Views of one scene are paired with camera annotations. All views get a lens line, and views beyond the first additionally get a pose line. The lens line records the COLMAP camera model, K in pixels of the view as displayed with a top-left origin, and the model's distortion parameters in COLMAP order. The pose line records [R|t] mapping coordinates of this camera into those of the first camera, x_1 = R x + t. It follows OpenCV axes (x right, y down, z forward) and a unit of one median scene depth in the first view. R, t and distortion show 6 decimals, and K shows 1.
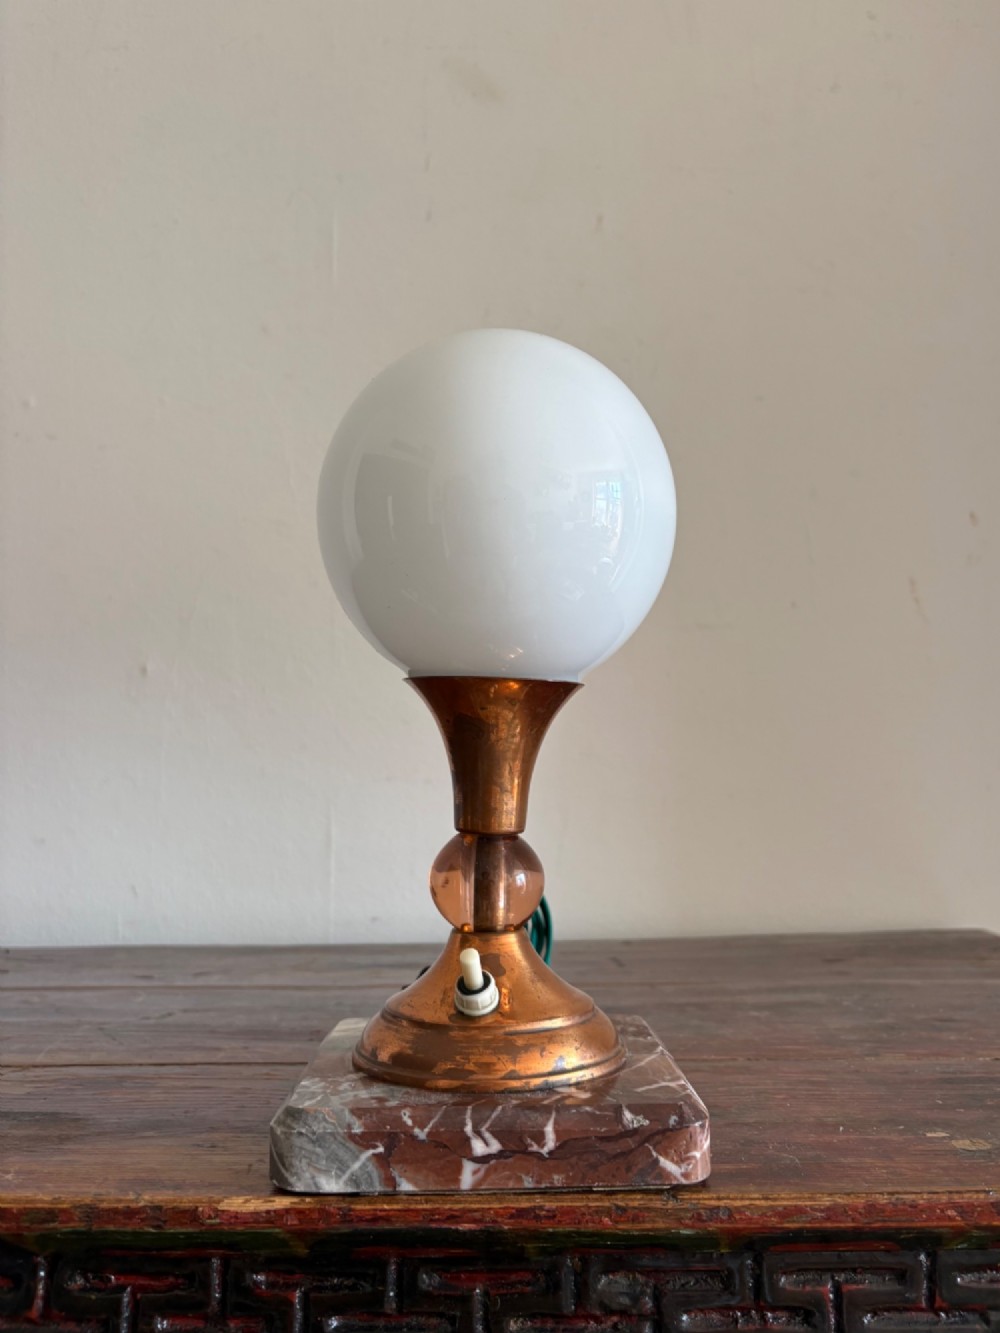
lens RADIAL K [[1040.1, 0, 500.0], [0, 1040.1, 666.5], [0, 0, 1]] dist [0.002119, -0.010887]
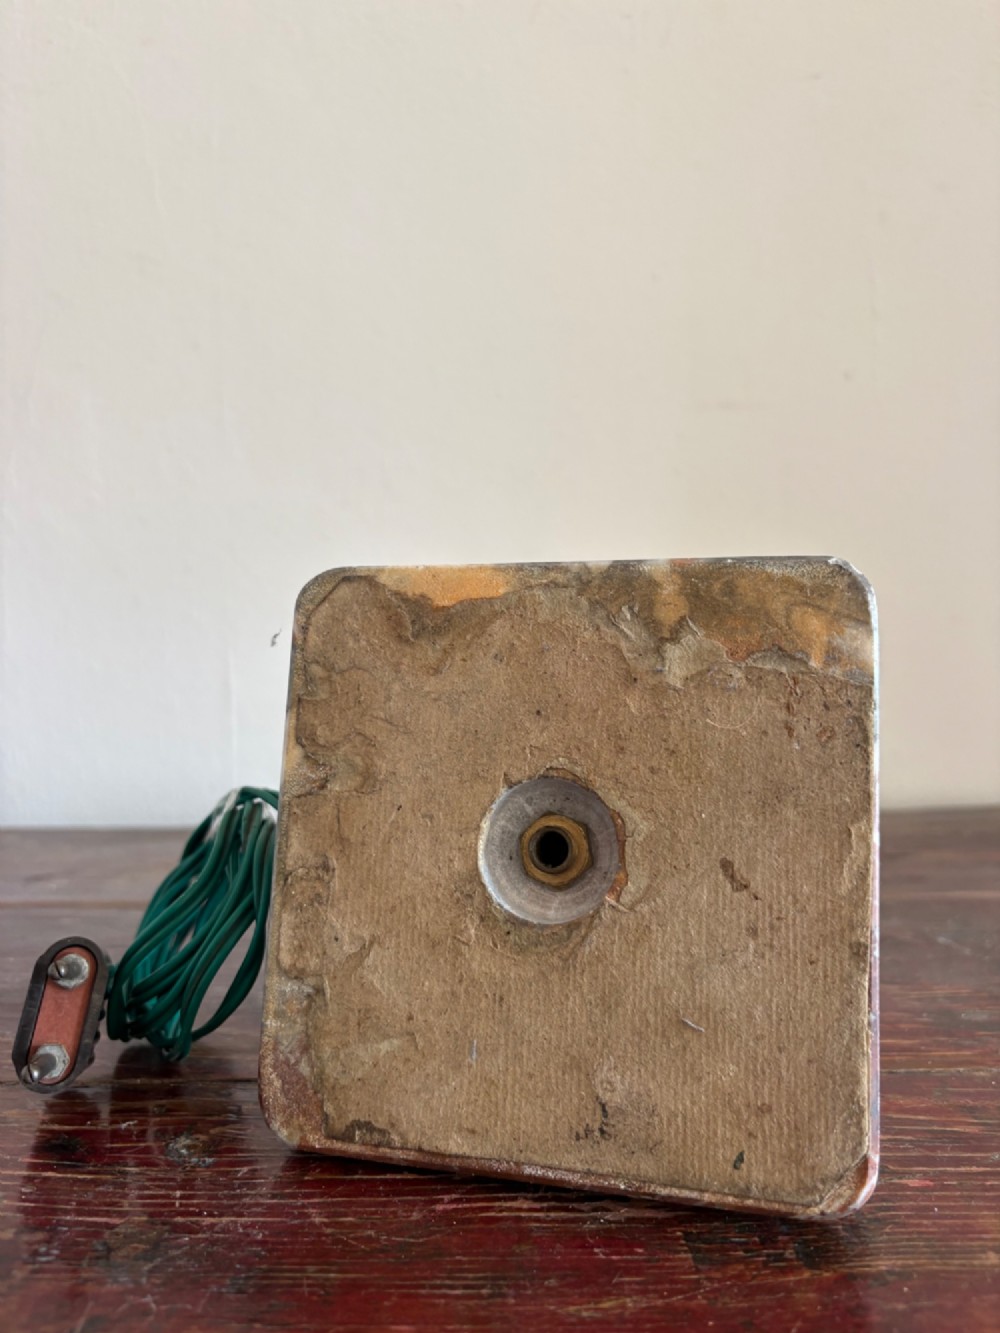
lens RADIAL K [[1040.1, 0, 500.0], [0, 1040.1, 666.5], [0, 0, 1]] dist [0.002119, -0.010887]
pose [[0.999700, 0.002030, 0.024391, 0.037615], [-0.006023, 0.986313, 0.164775, 0.056061], [-0.023722, -0.164873, 0.986030, 0.602237]]
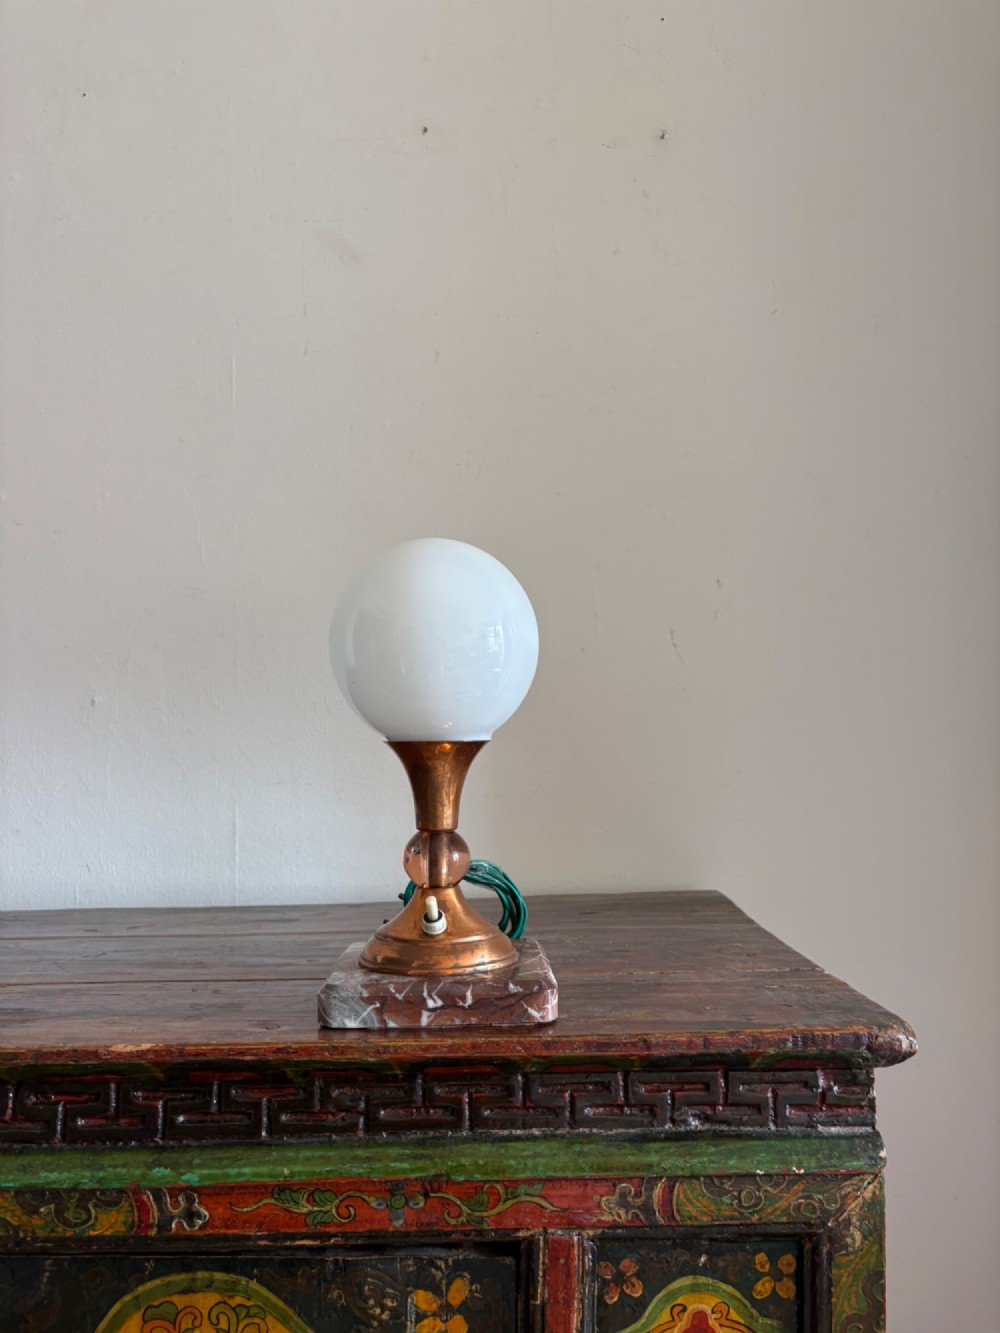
lens RADIAL K [[997.5, 0, 484.5], [0, 997.5, 673.9], [0, 0, 1]] dist [-0.047730, 0.112945]
pose [[0.999798, -0.006347, 0.019069, 0.321107], [0.005754, 0.999503, 0.030999, -0.164947], [-0.019256, -0.030883, 0.999338, -0.653938]]
